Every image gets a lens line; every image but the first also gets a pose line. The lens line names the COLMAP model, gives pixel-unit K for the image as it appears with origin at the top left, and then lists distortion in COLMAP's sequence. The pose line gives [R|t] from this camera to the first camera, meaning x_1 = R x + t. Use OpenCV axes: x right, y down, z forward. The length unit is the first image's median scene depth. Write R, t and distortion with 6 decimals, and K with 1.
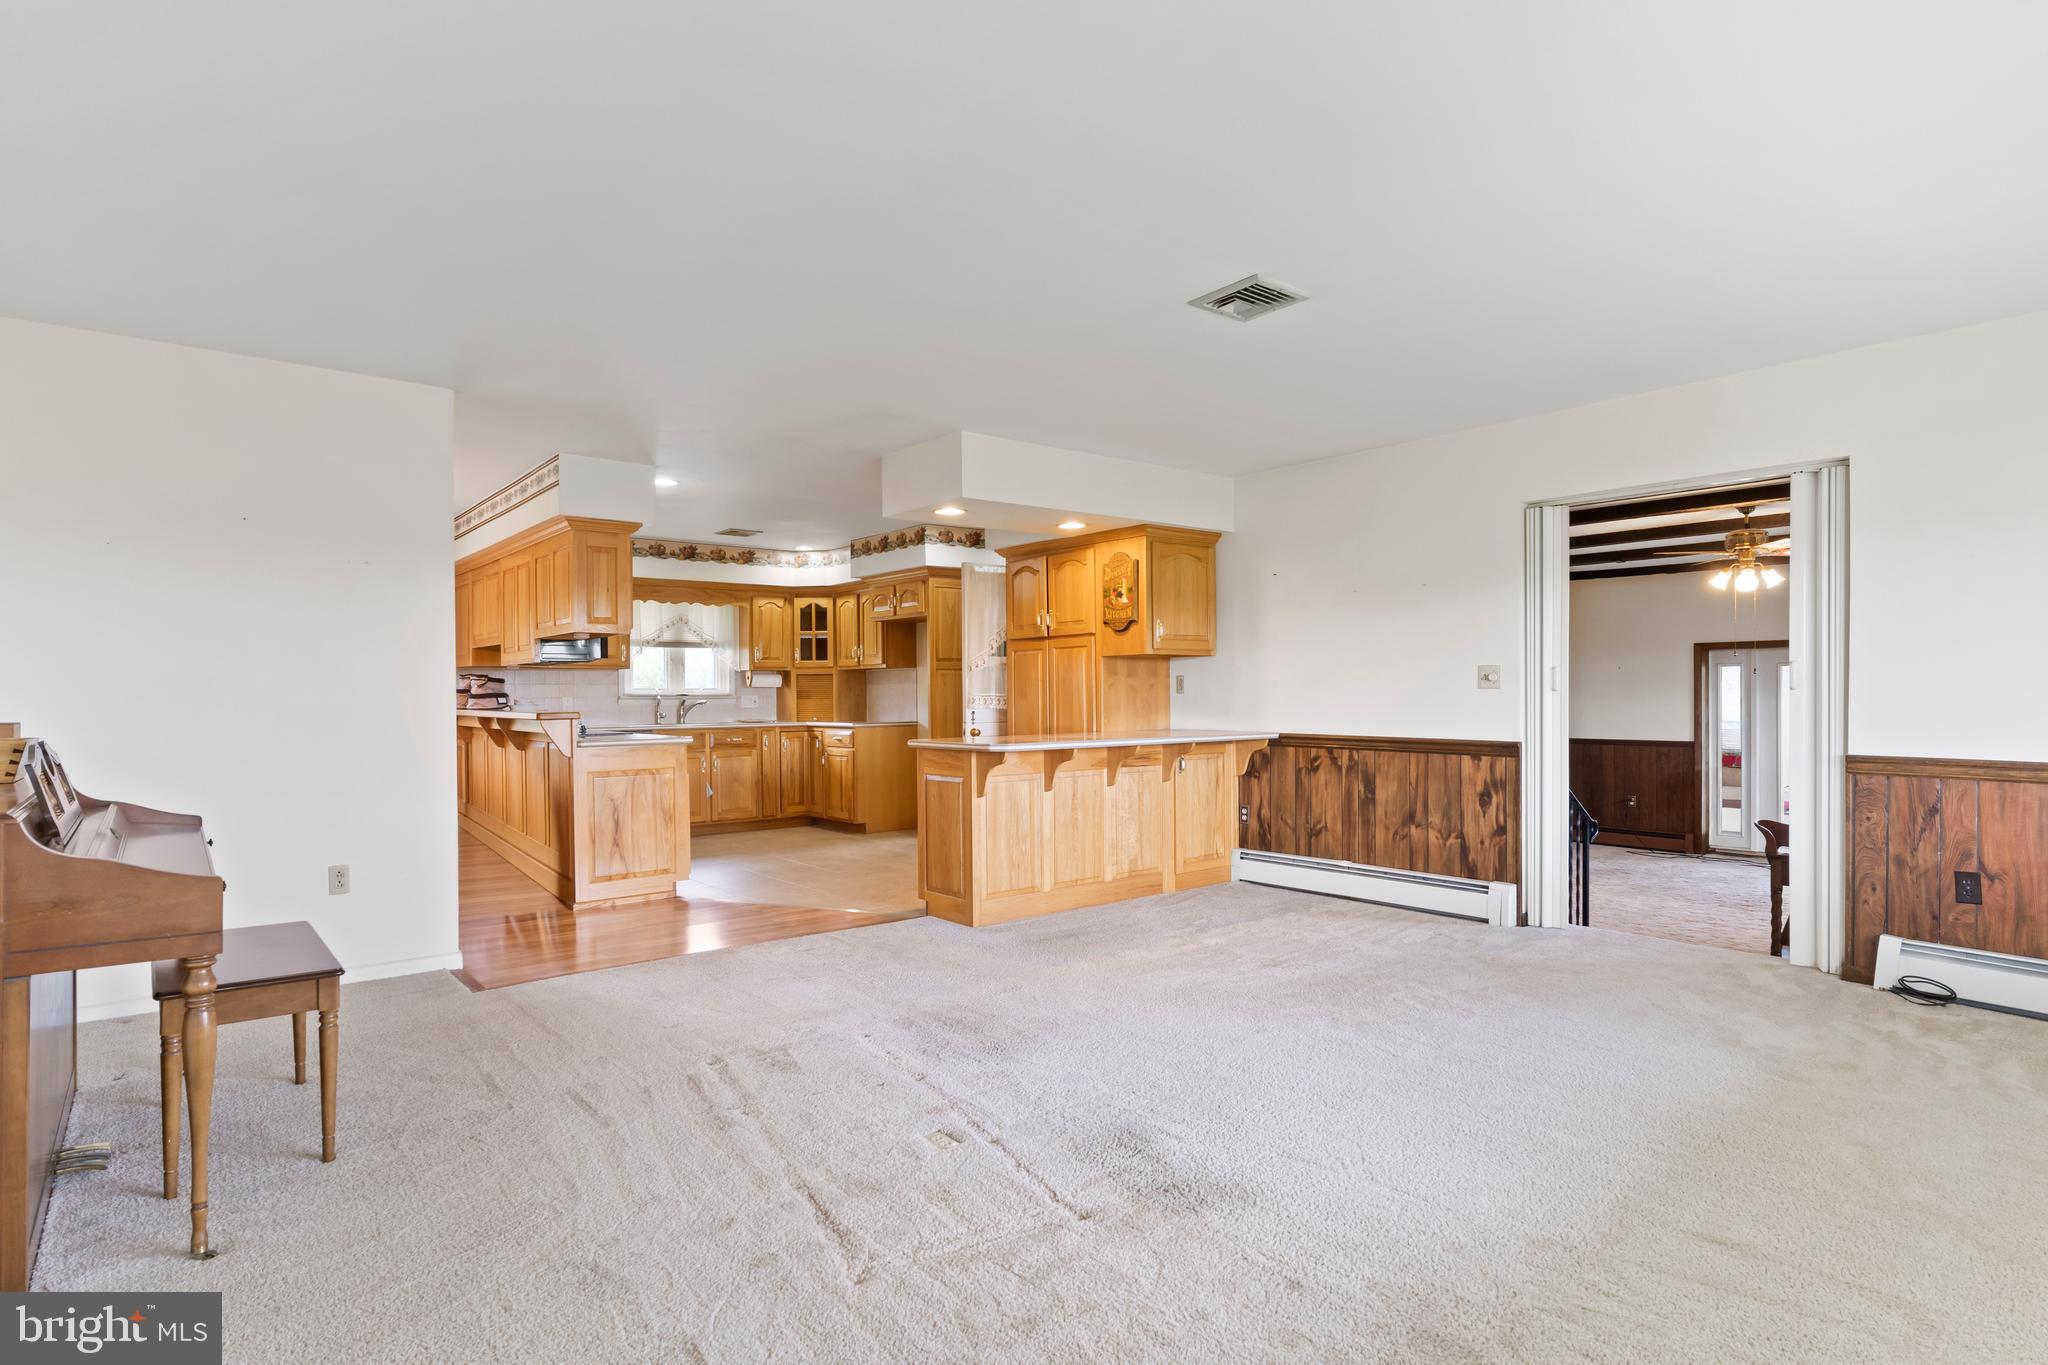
lens RADIAL K [[1051.3, 0, 1027.7], [0, 1051.3, 703.0], [0, 0, 1]] dist [-0.009027, 0.005712]
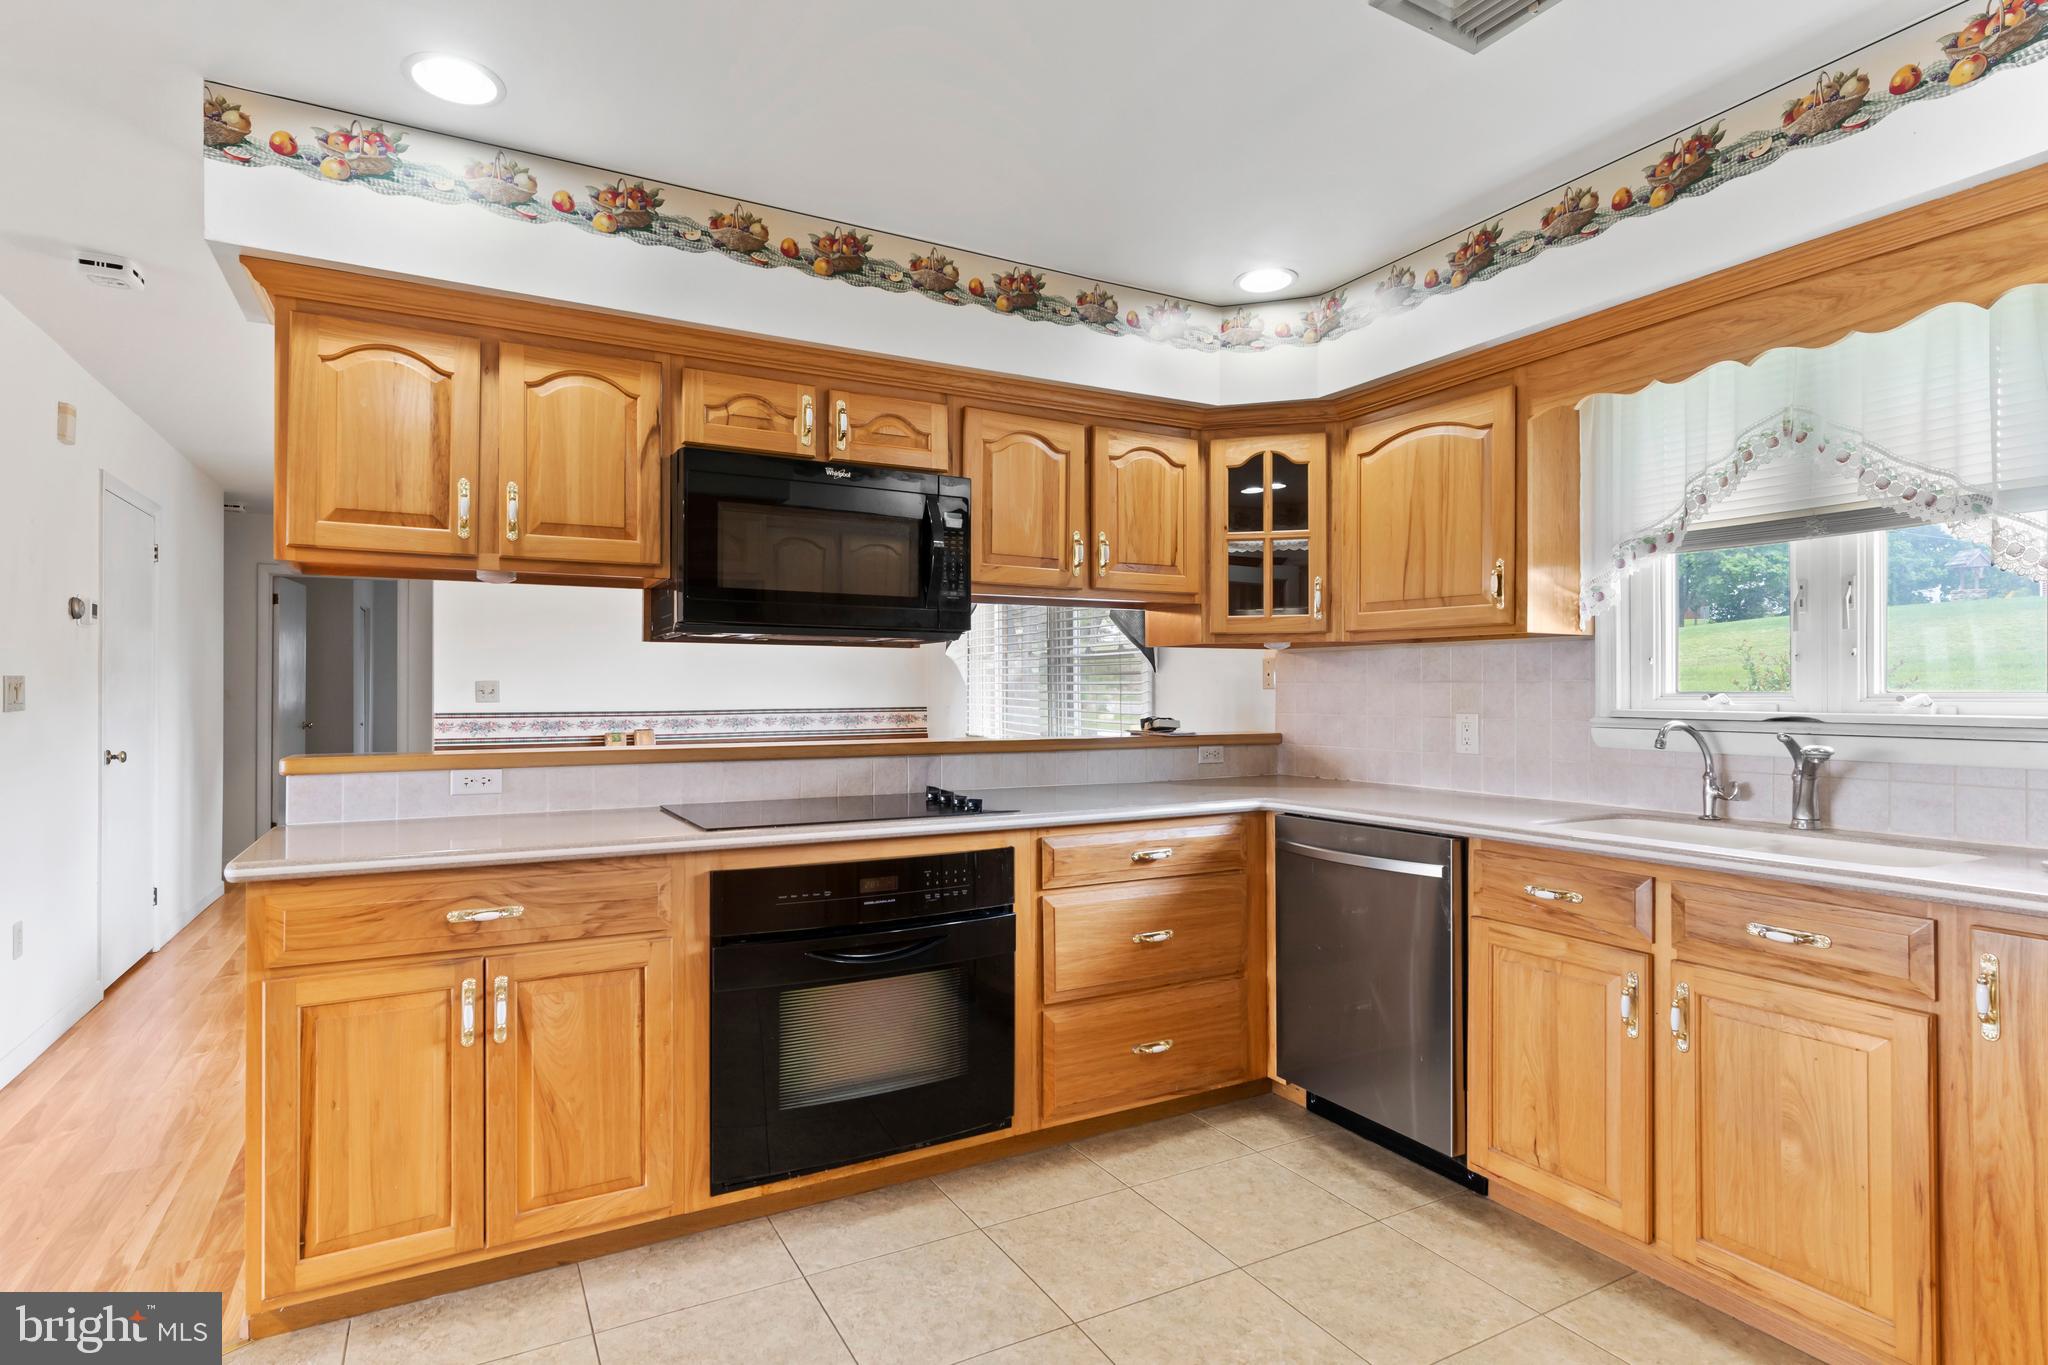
lens RADIAL K [[1051.3, 0, 1027.9], [0, 1051.3, 684.1], [0, 0, 1]] dist [-0.009027, 0.005712]
pose [[-0.189746, -0.000447, -0.981833, -0.039663], [-0.007674, 0.999970, 0.001028, -0.015461], [0.981803, 0.007730, -0.189744, 0.882660]]
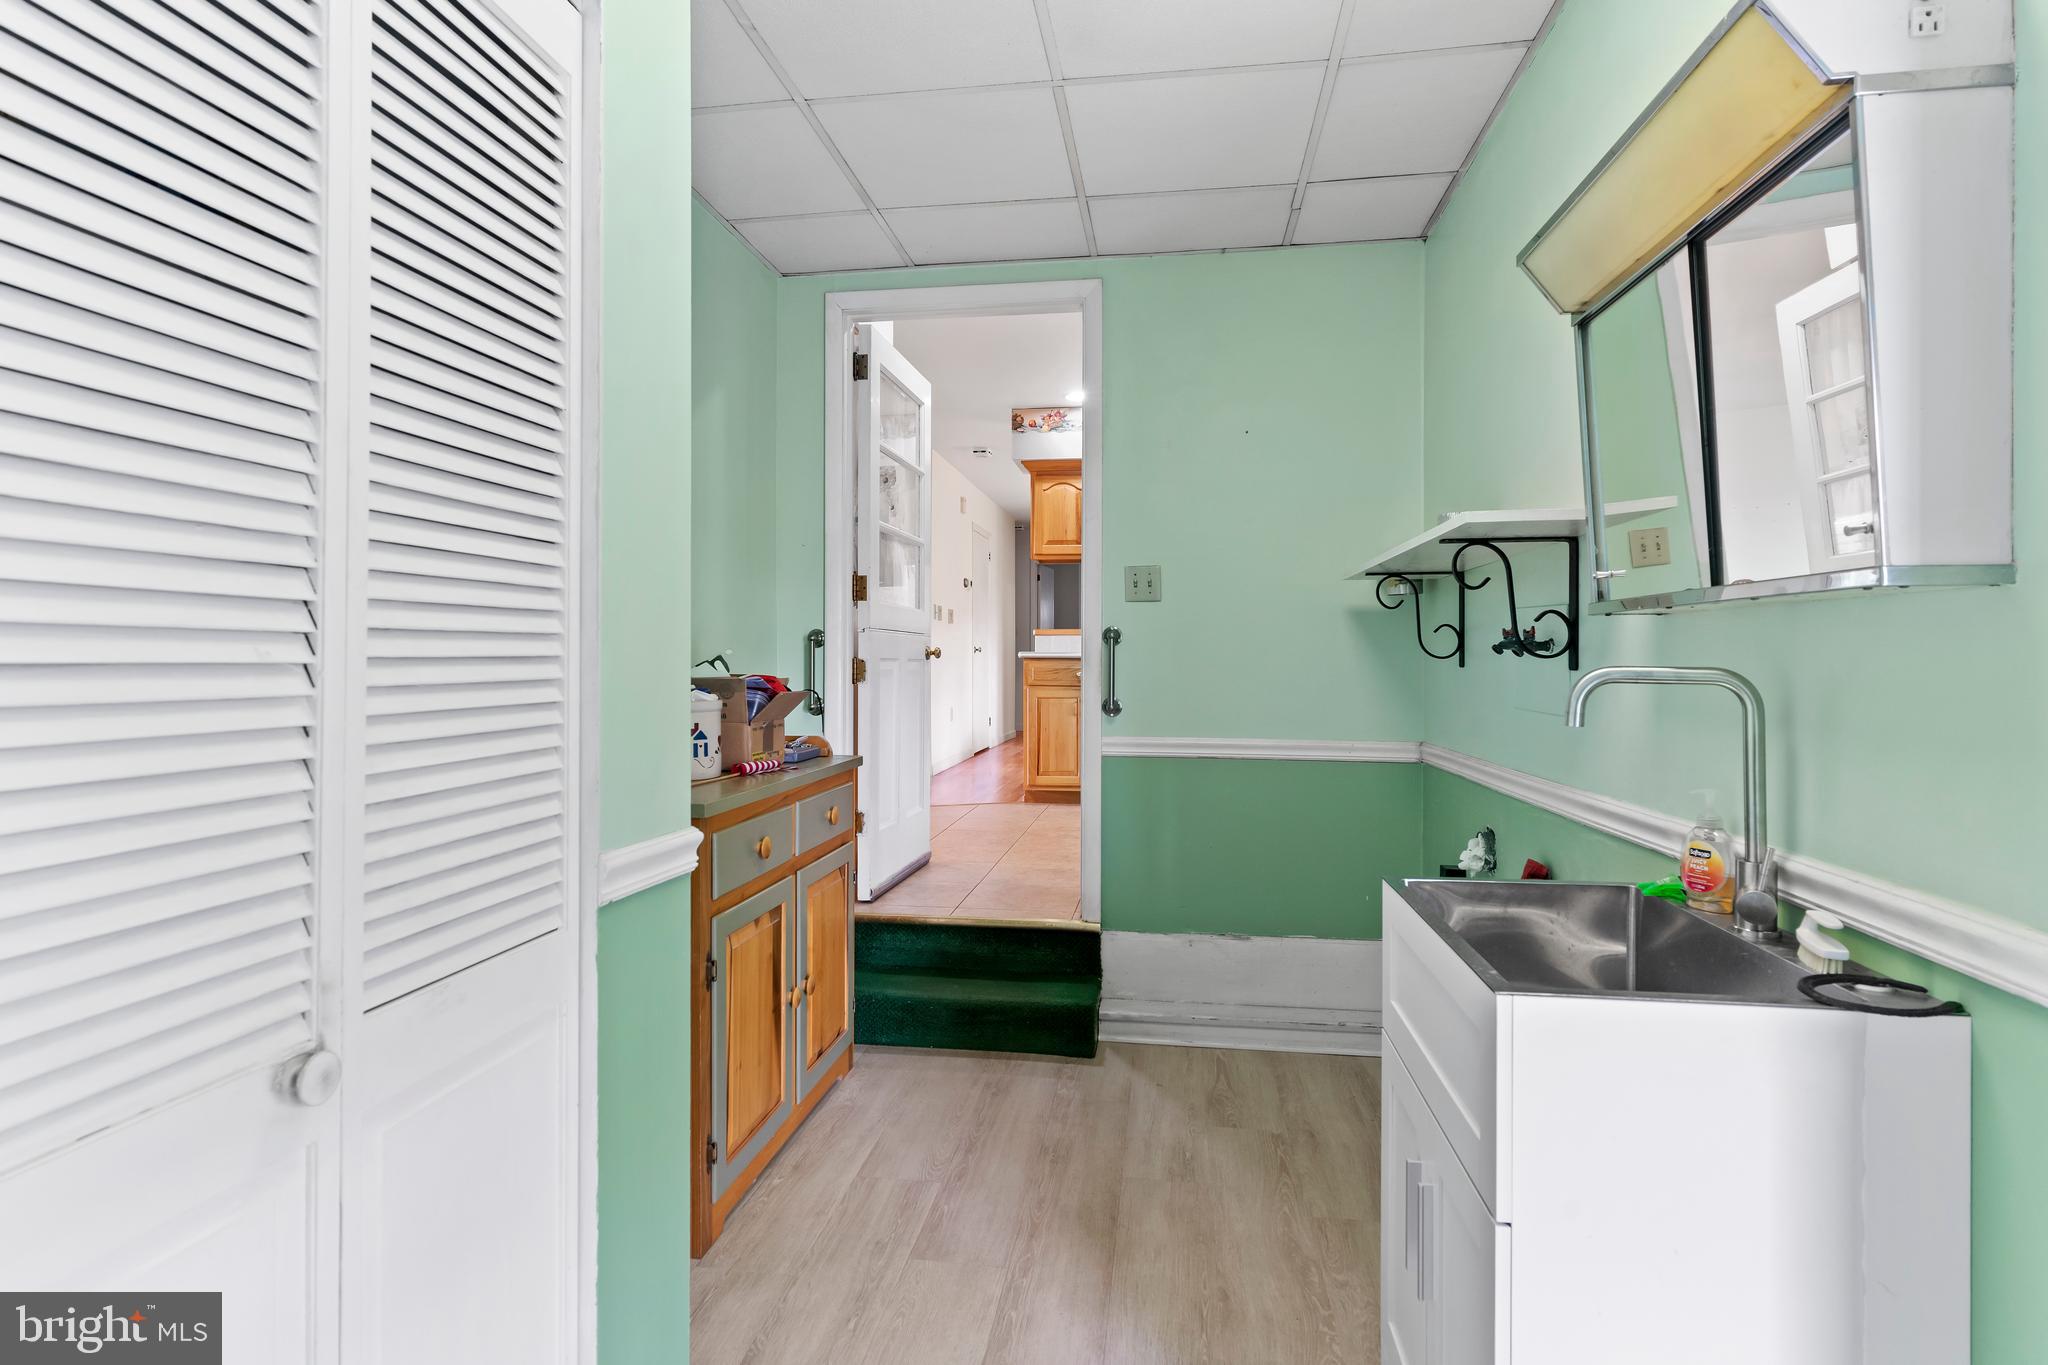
lens RADIAL K [[1051.3, 0, 1023.0], [0, 1051.3, 677.6], [0, 0, 1]] dist [-0.009027, 0.005712]
pose [[-0.741450, 0.019086, -0.670736, 0.294557], [-0.000852, 0.999568, 0.029385, 0.023051], [0.671007, 0.022359, -0.741114, 1.252968]]
